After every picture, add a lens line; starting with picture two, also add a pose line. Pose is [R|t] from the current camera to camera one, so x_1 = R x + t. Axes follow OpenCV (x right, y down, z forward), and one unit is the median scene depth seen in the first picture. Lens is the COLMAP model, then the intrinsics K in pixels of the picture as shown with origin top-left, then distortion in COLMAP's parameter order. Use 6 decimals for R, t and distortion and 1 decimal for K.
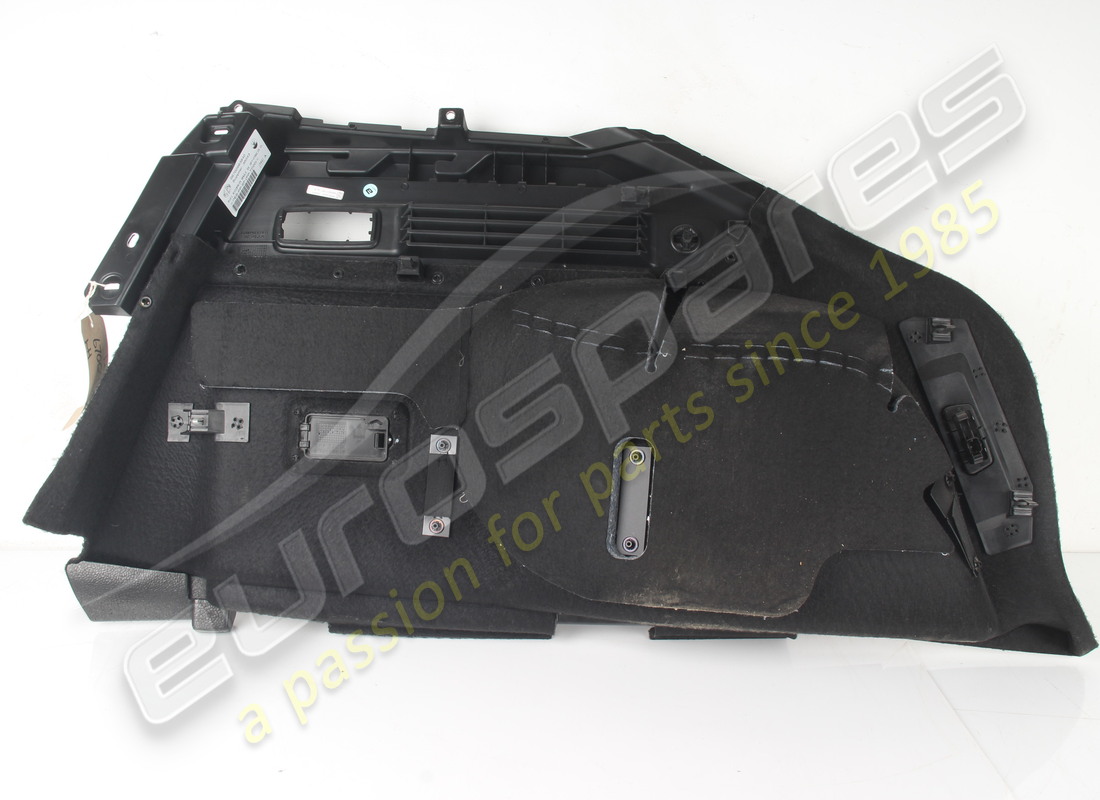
lens RADIAL K [[1143.6, 0, 550.0], [0, 1143.6, 400.0], [0, 0, 1]] dist [-0.136671, 0.260003]
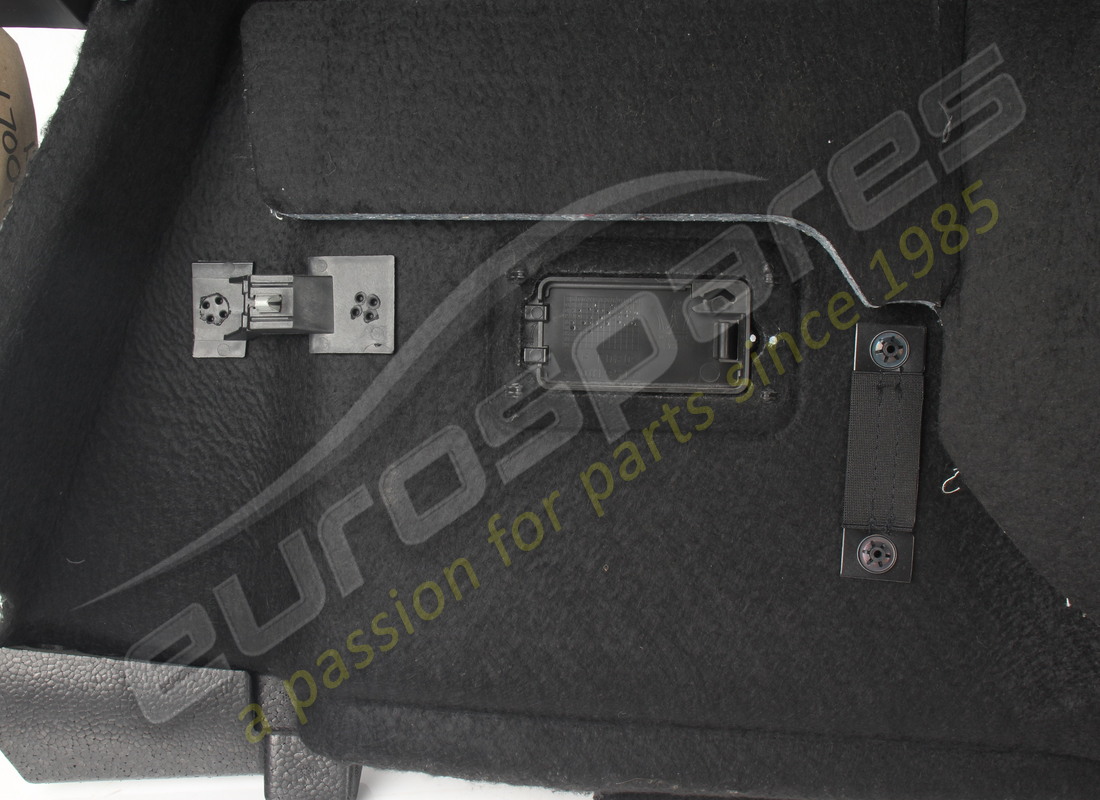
lens RADIAL K [[1255.0, 0, 550.0], [0, 1255.0, 400.0], [0, 0, 1]] dist [-0.013051, 0.012945]
pose [[0.998476, -0.018804, -0.051890, -0.197098], [0.021262, 0.998658, 0.047227, 0.035494], [0.050932, -0.048258, 0.997535, 0.584746]]
